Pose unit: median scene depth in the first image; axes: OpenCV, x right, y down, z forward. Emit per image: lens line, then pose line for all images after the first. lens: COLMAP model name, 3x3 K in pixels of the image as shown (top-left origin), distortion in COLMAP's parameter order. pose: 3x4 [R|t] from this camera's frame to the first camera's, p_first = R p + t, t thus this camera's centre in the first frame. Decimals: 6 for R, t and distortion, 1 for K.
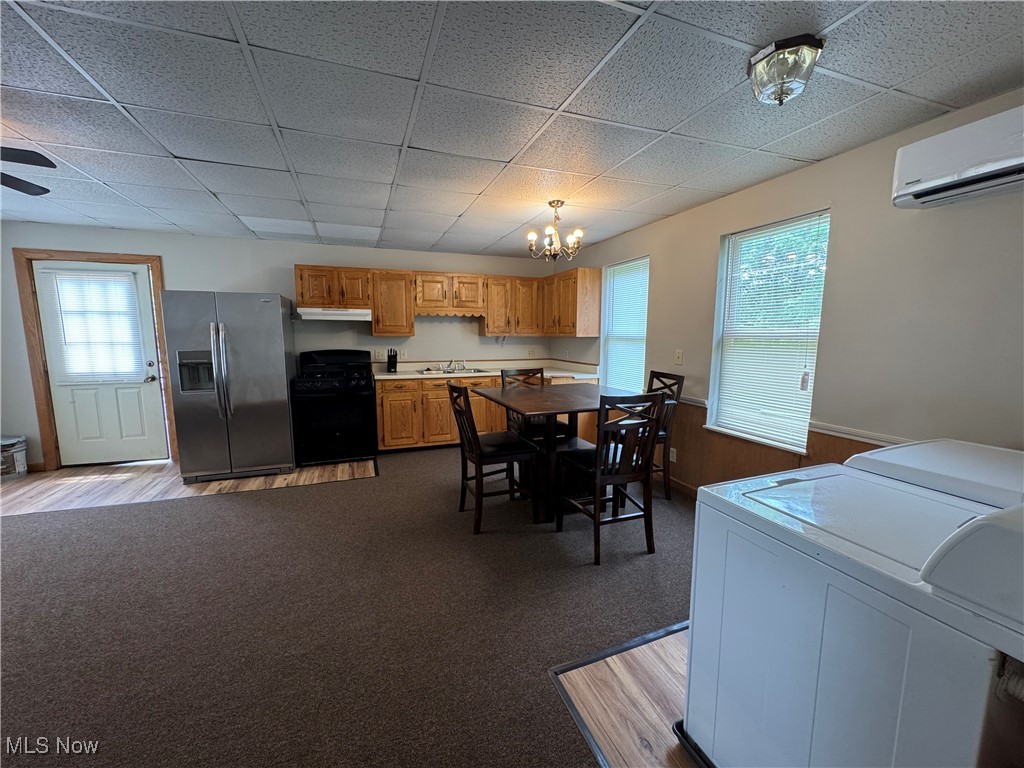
lens RADIAL K [[406.3, 0, 512.0], [0, 406.3, 384.0], [0, 0, 1]] dist [-0.001188, 0.000123]
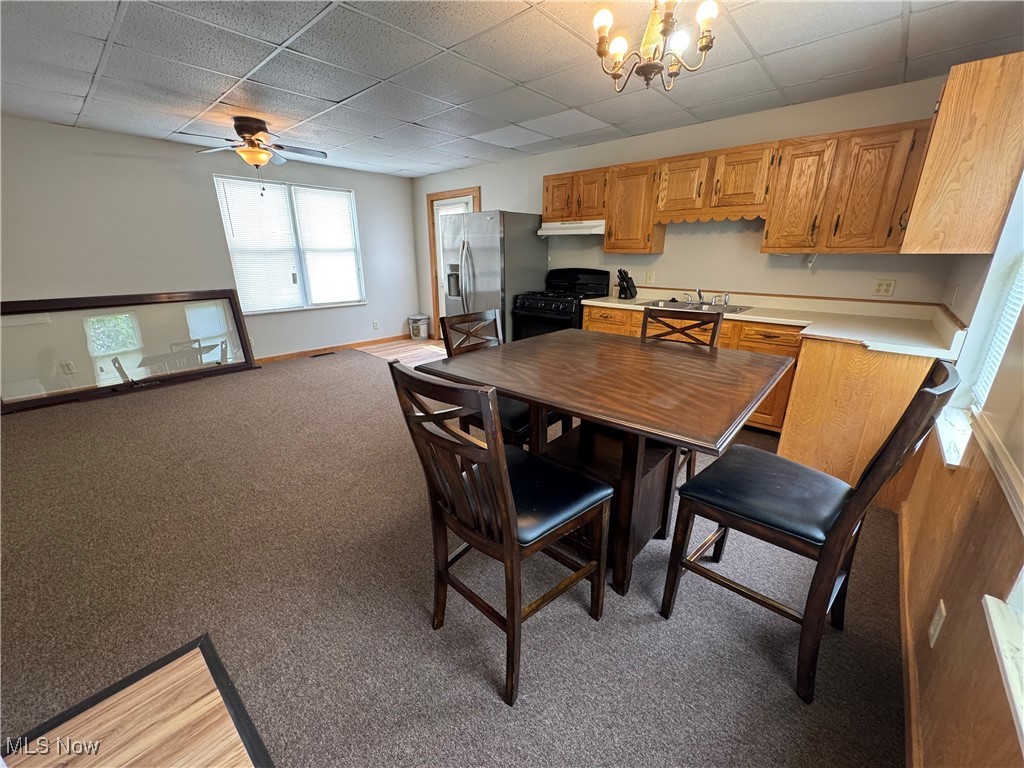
lens RADIAL K [[406.3, 0, 512.0], [0, 406.3, 384.0], [0, 0, 1]] dist [-0.001188, 0.000123]
pose [[0.462478, 0.270824, -0.844256, 0.373475], [-0.109328, 0.962359, 0.248821, -0.046275], [0.879864, -0.022773, 0.474679, 0.438511]]
